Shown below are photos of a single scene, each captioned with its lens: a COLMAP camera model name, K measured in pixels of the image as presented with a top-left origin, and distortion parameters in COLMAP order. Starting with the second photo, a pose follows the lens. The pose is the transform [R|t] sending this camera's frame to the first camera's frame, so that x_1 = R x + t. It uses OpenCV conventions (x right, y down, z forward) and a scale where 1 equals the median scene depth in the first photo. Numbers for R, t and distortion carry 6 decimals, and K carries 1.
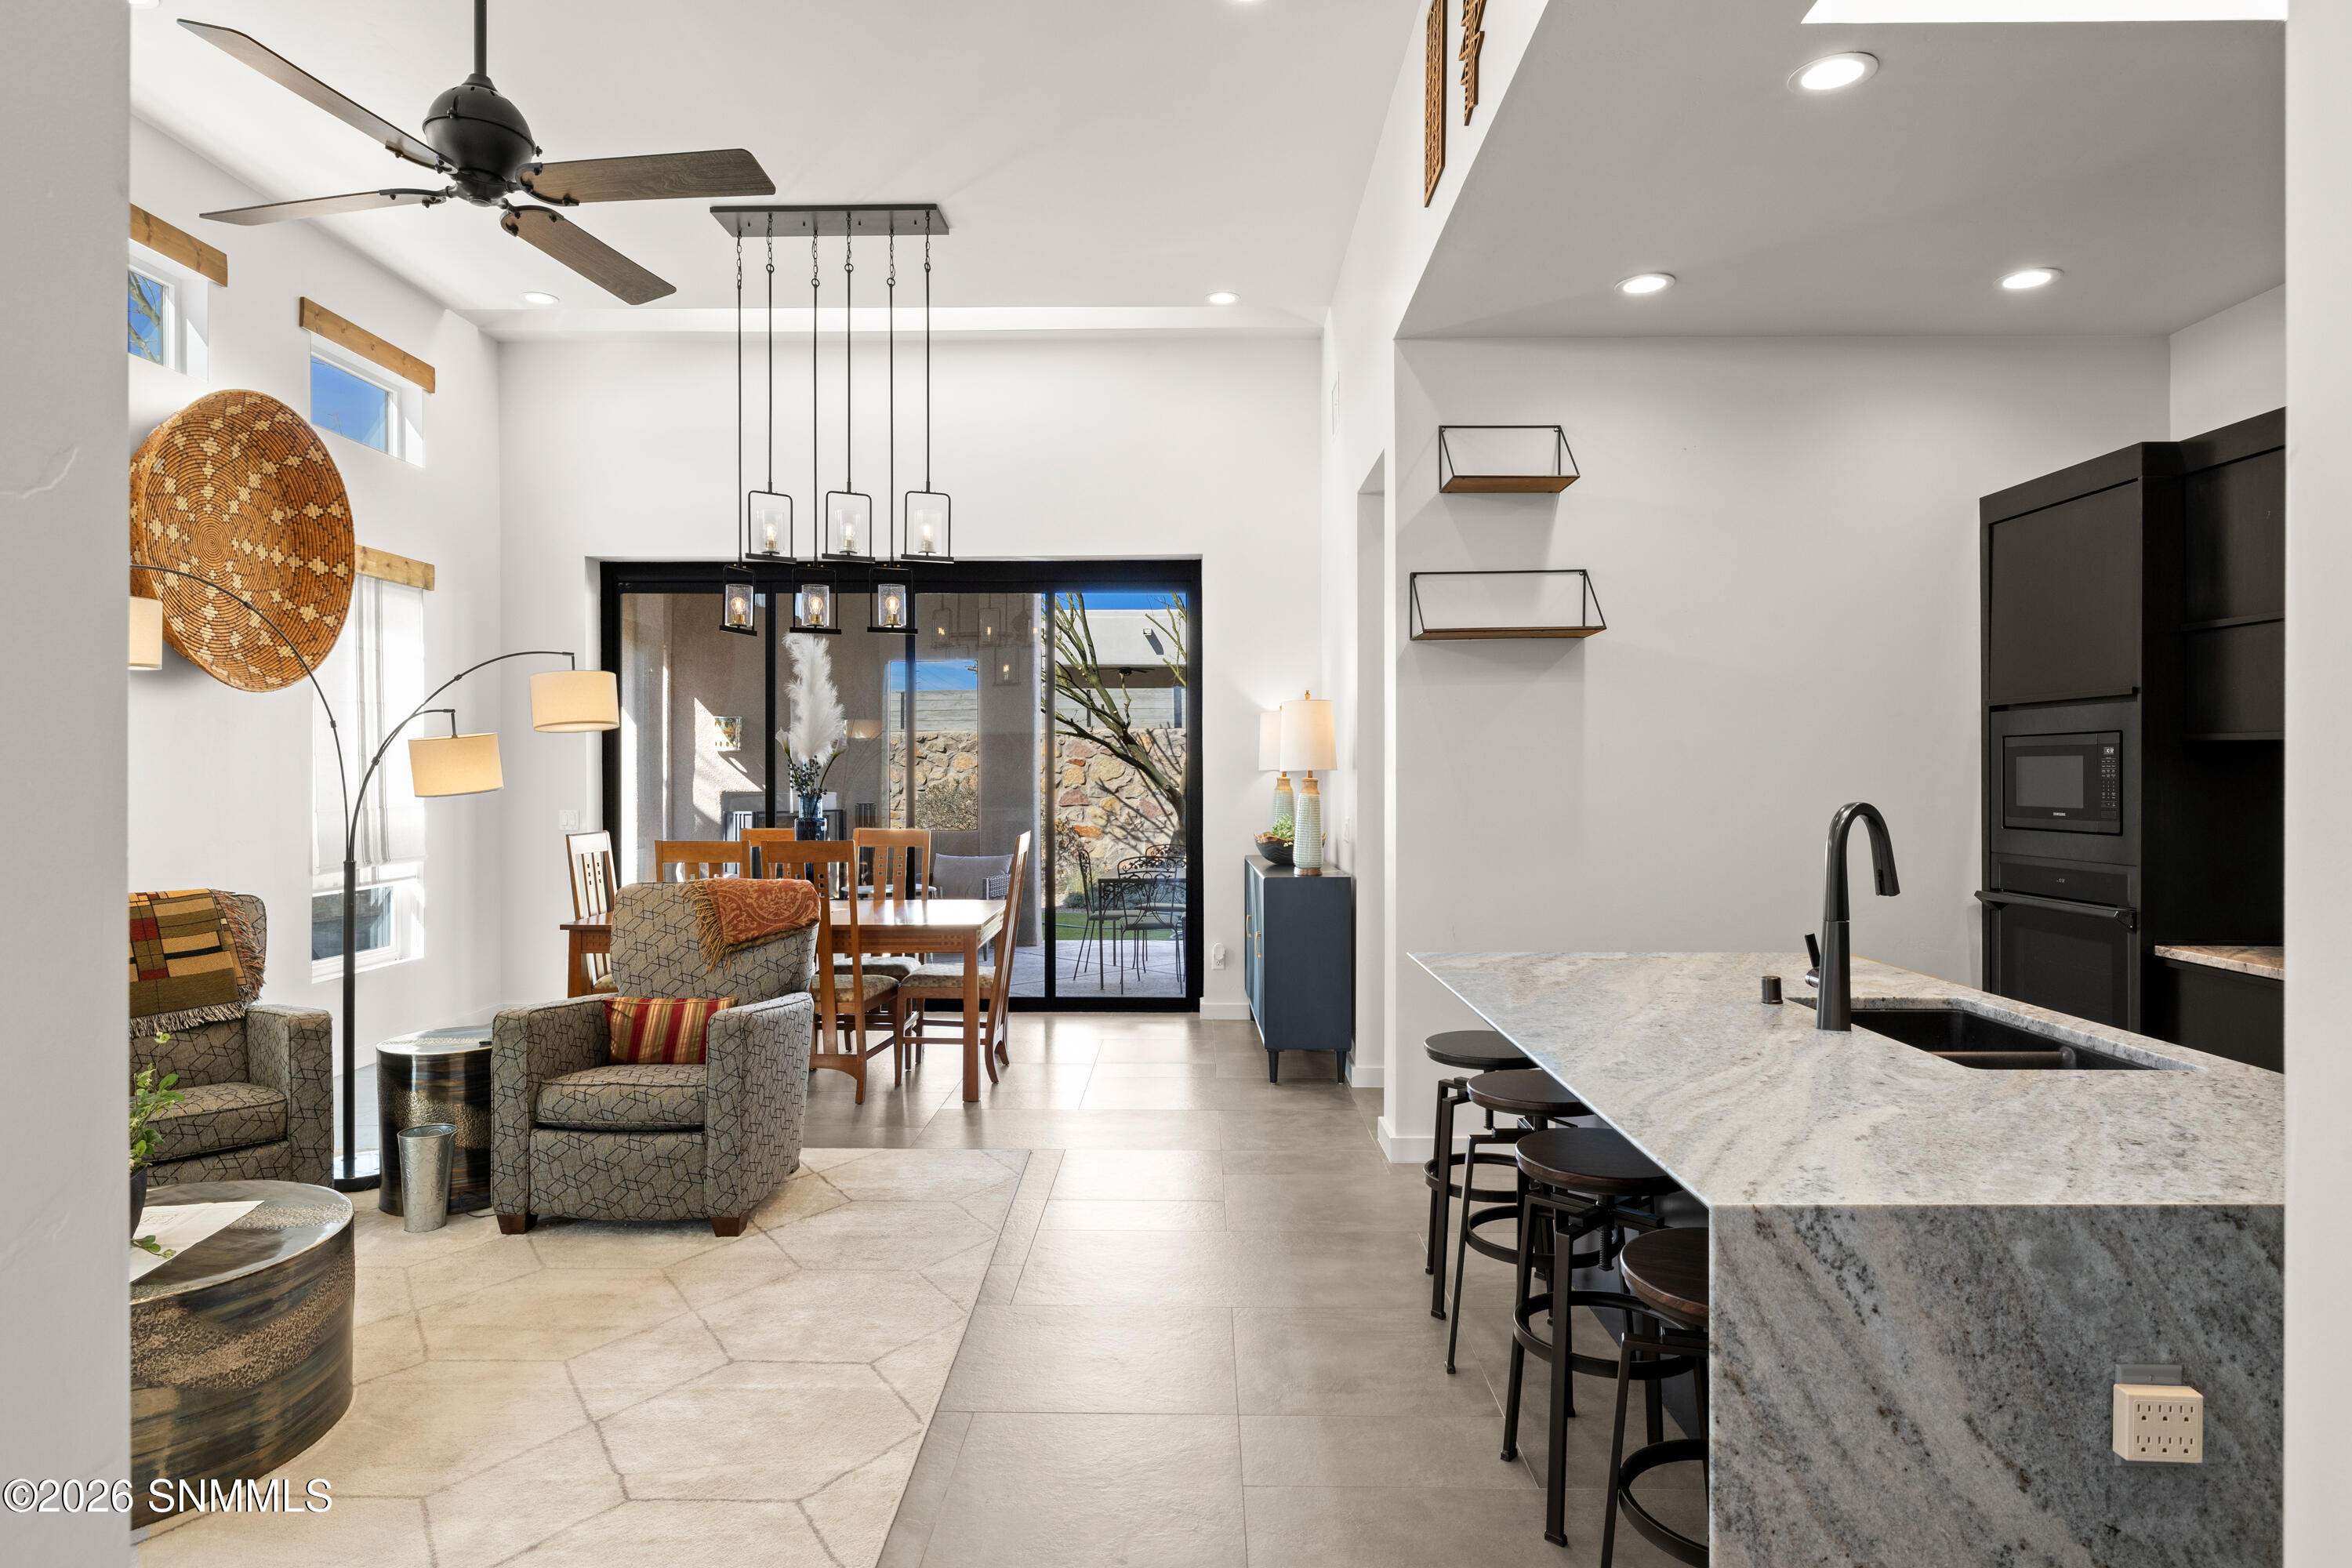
lens RADIAL K [[1349.7, 0, 1169.5], [0, 1349.7, 790.8], [0, 0, 1]] dist [0.004009, 0.003106]
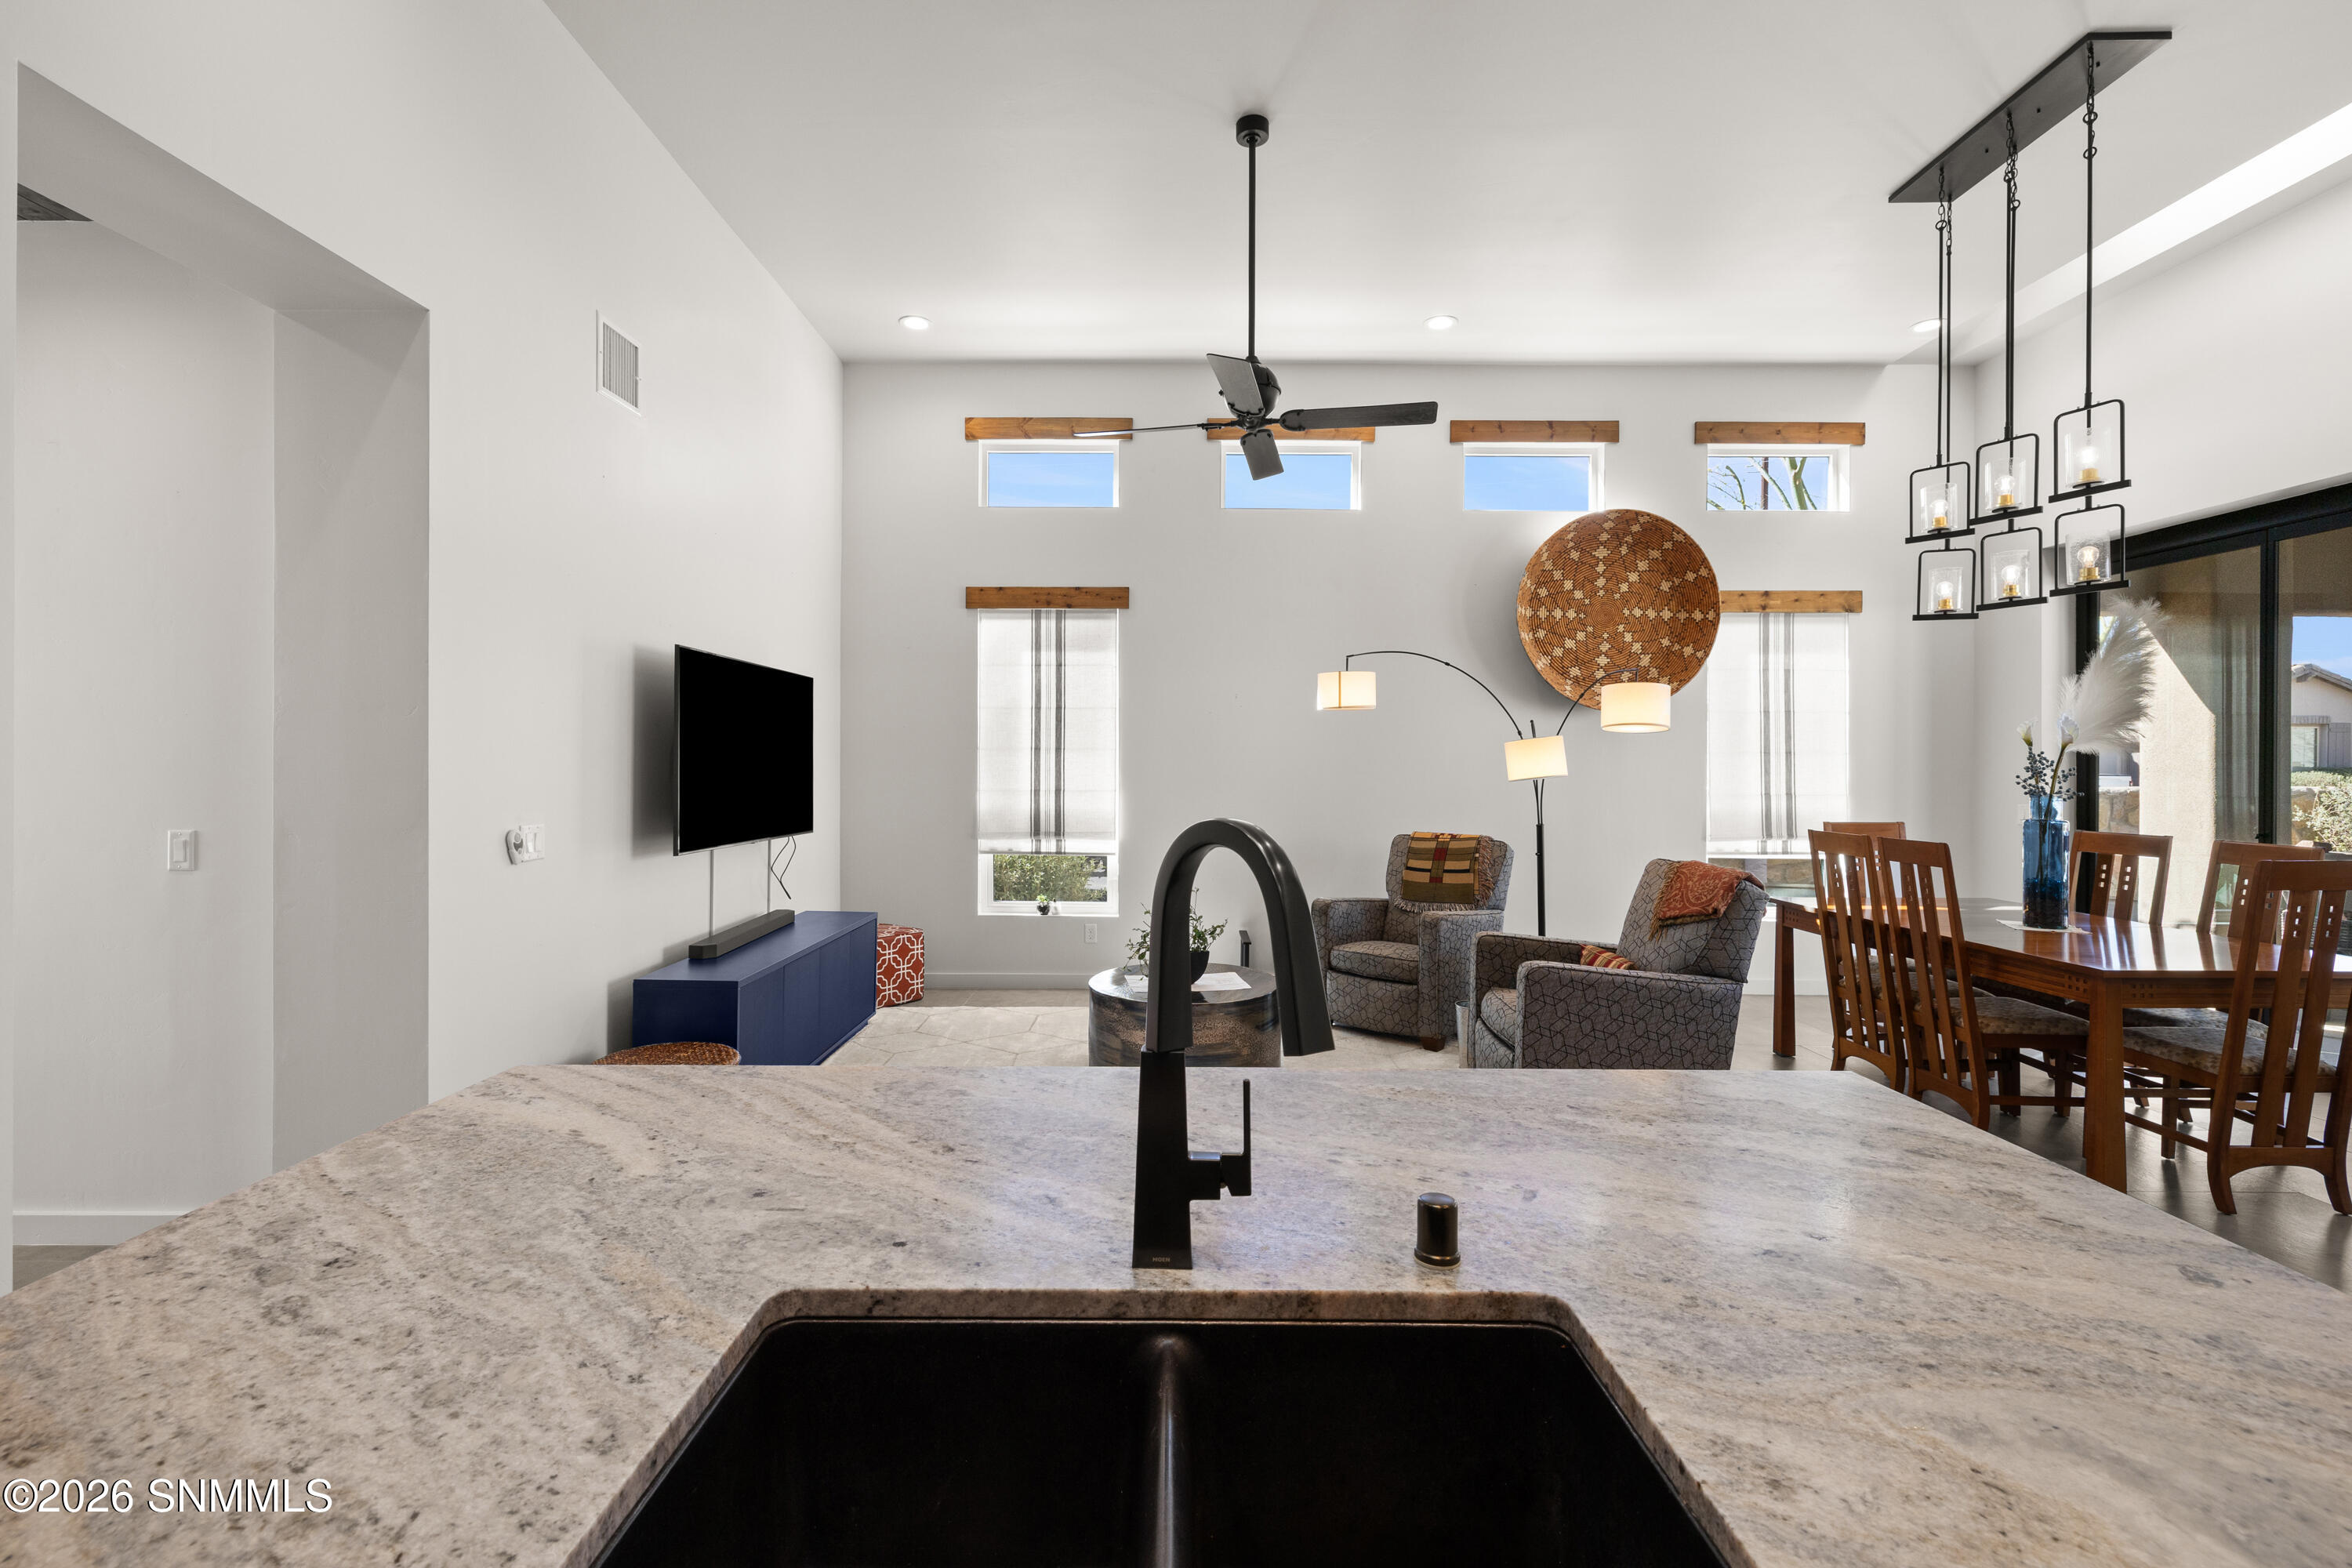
lens RADIAL K [[1015.6, 0, 1157.0], [0, 1015.6, 765.9], [0, 0, 1]] dist [0.004444, -0.000439]
pose [[-0.002396, 0.000833, -0.999997, 0.492916], [-0.018185, 0.999834, 0.000876, -0.005605], [0.999832, 0.018187, -0.002381, 0.562350]]
